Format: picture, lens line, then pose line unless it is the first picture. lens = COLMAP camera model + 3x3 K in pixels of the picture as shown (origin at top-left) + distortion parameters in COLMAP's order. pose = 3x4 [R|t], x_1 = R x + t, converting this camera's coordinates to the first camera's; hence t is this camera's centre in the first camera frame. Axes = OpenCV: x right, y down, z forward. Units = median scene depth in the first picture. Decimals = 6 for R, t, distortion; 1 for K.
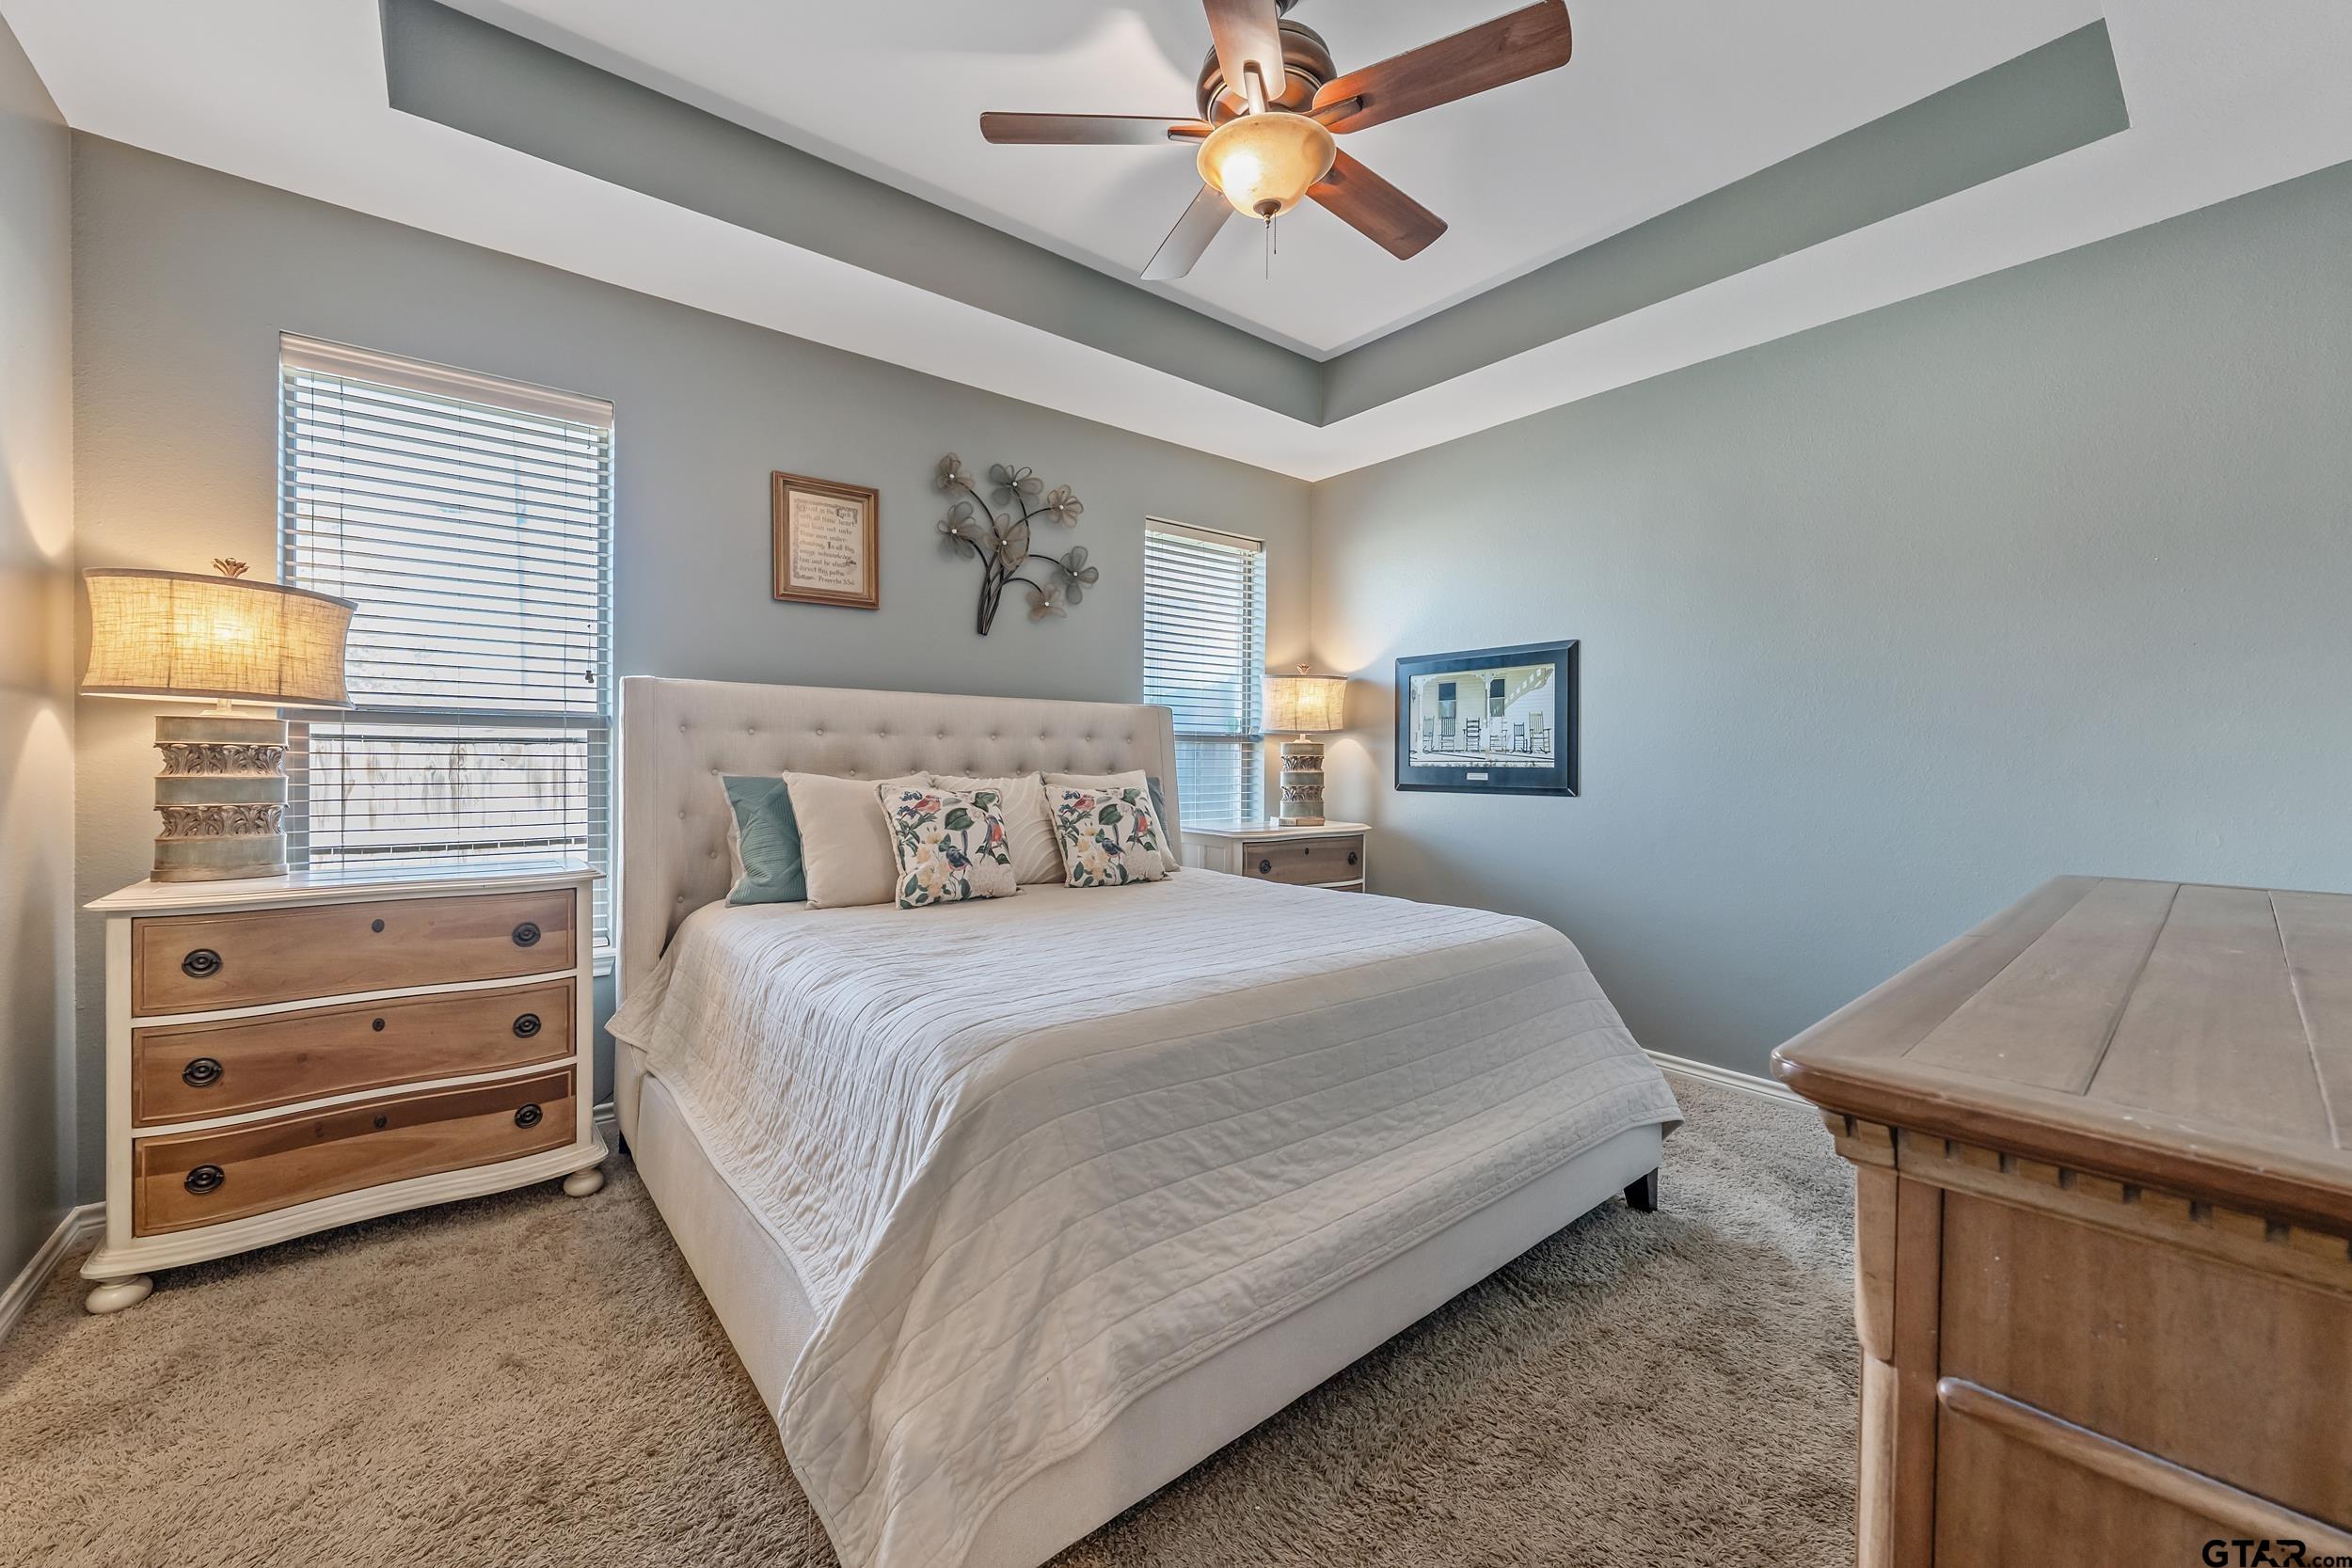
lens RADIAL K [[918.3, 0, 1169.8], [0, 918.3, 761.7], [0, 0, 1]] dist [-0.000266, -0.000038]
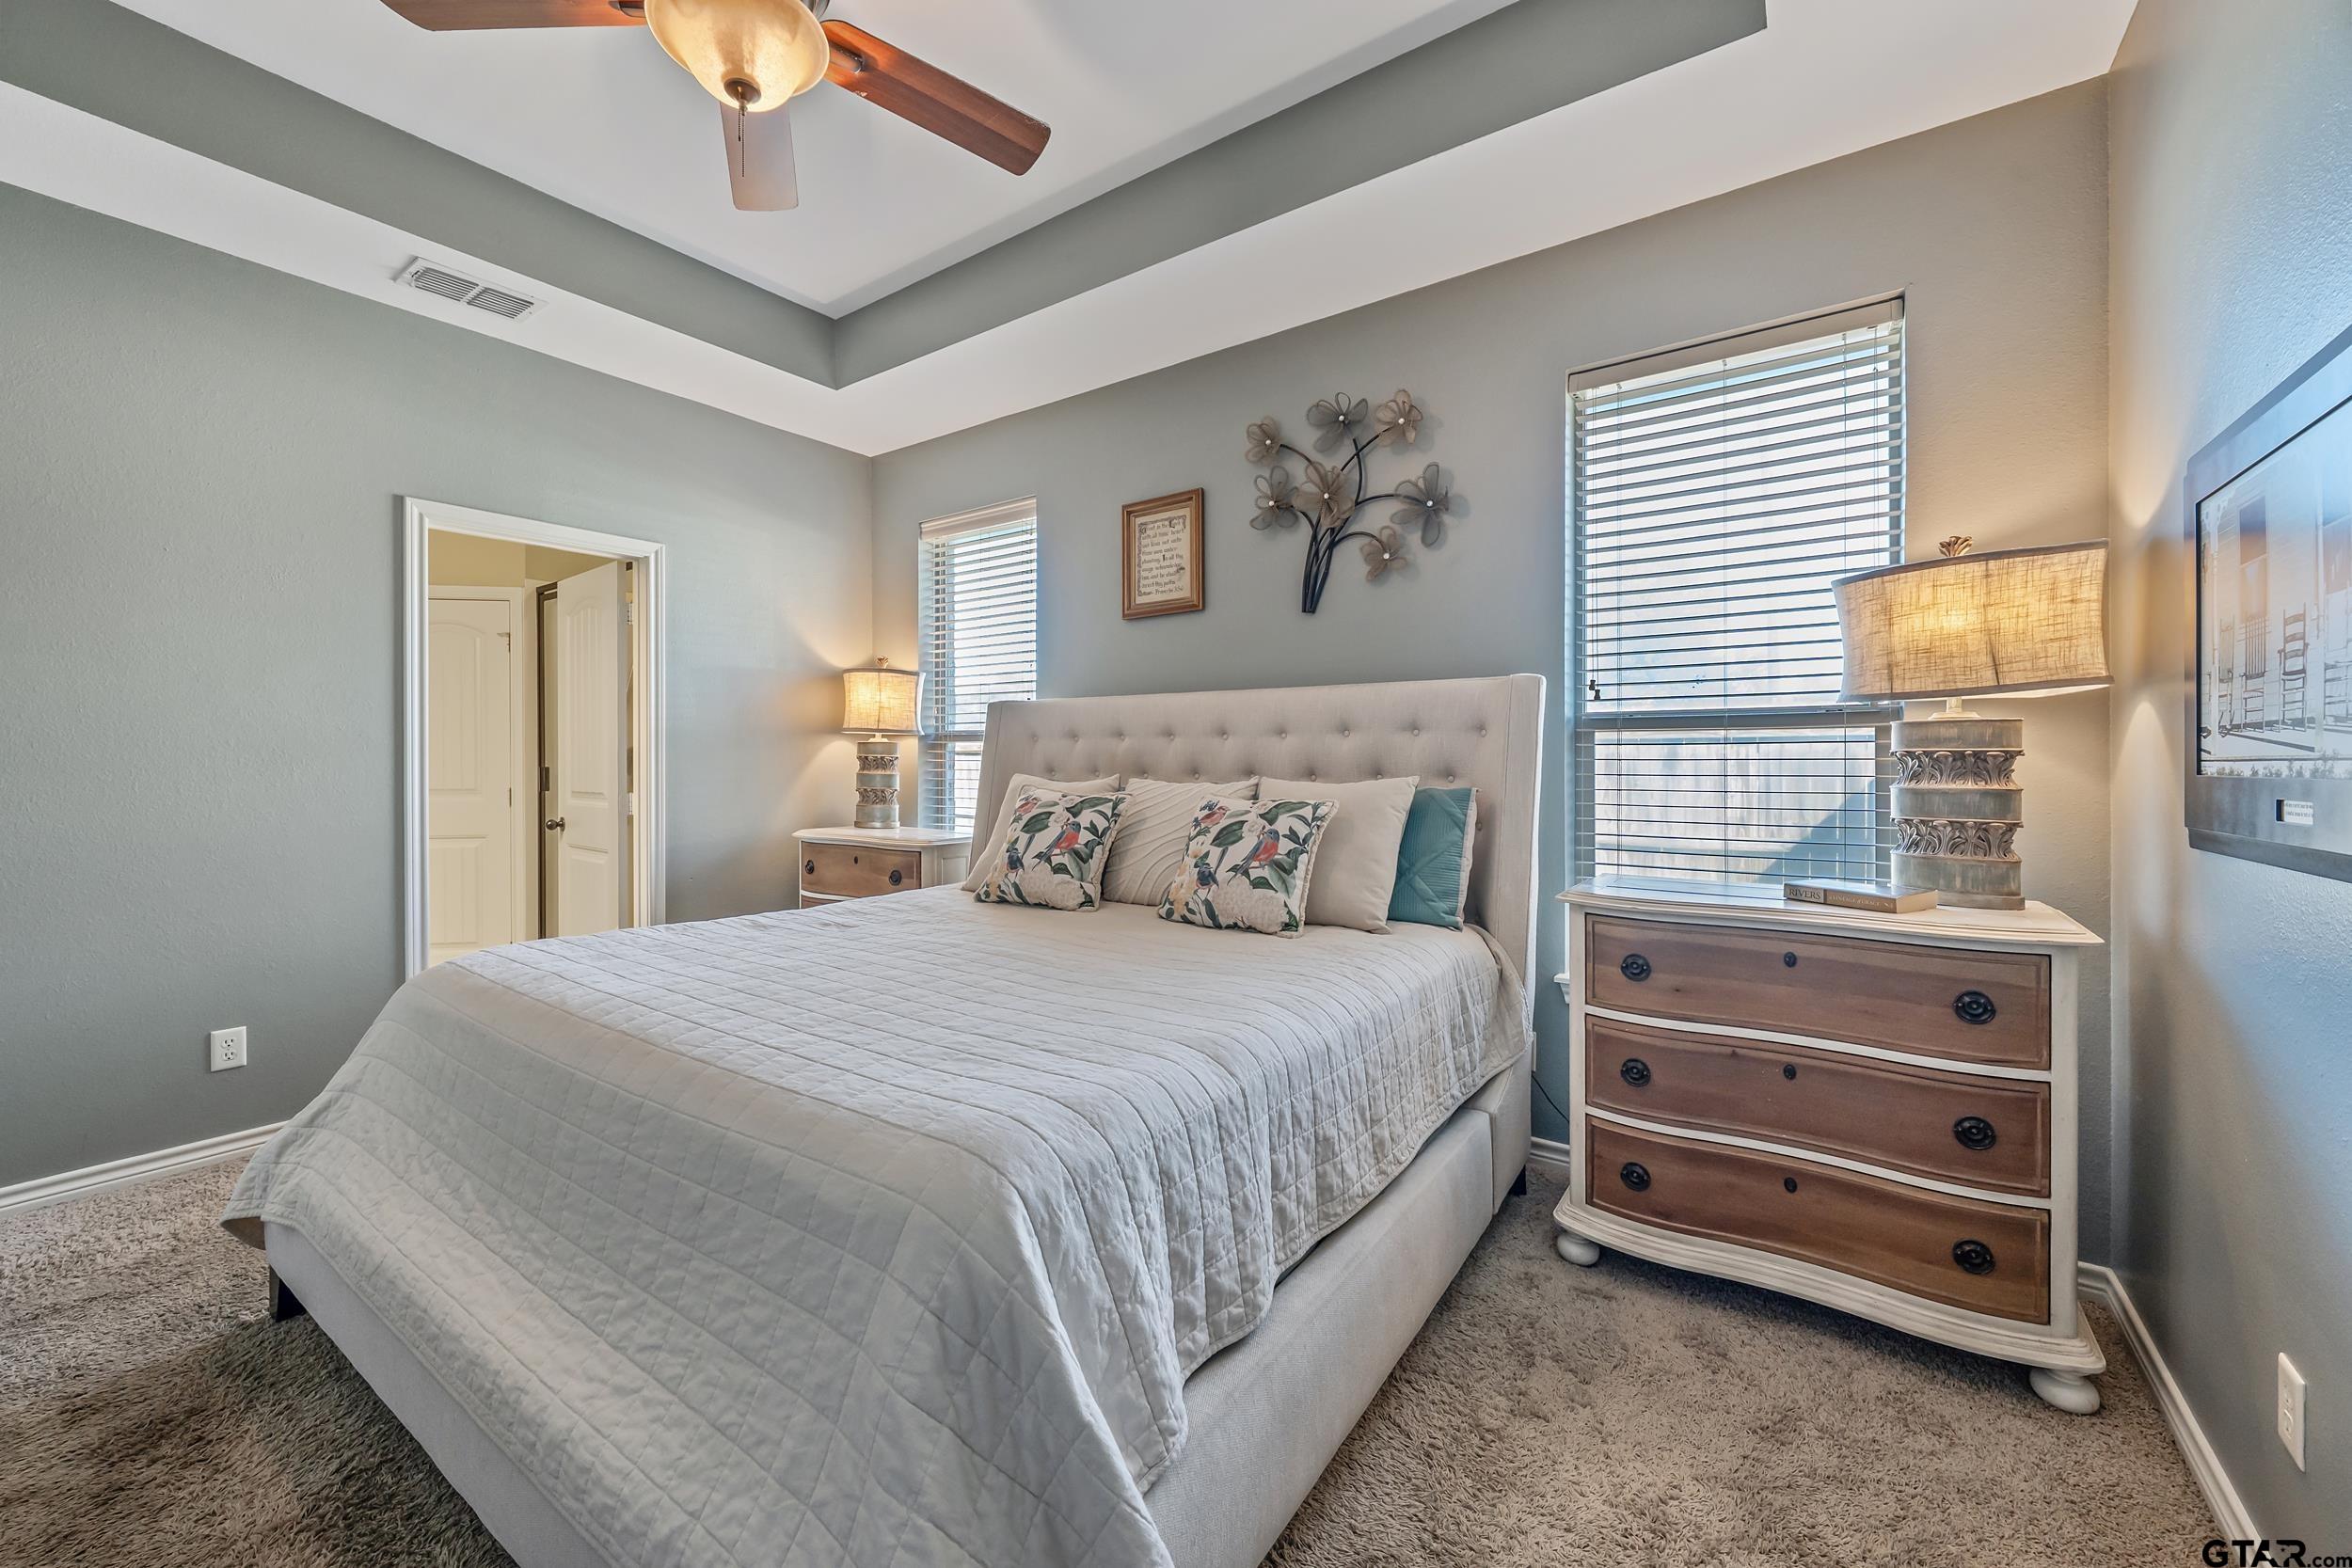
lens RADIAL K [[918.3, 0, 1169.8], [0, 918.3, 761.7], [0, 0, 1]] dist [-0.000266, -0.000038]
pose [[0.273973, -0.014058, -0.961635, 0.604622], [-0.007191, 0.999835, -0.016665, 0.011414], [0.961710, 0.011481, 0.273827, 0.701907]]
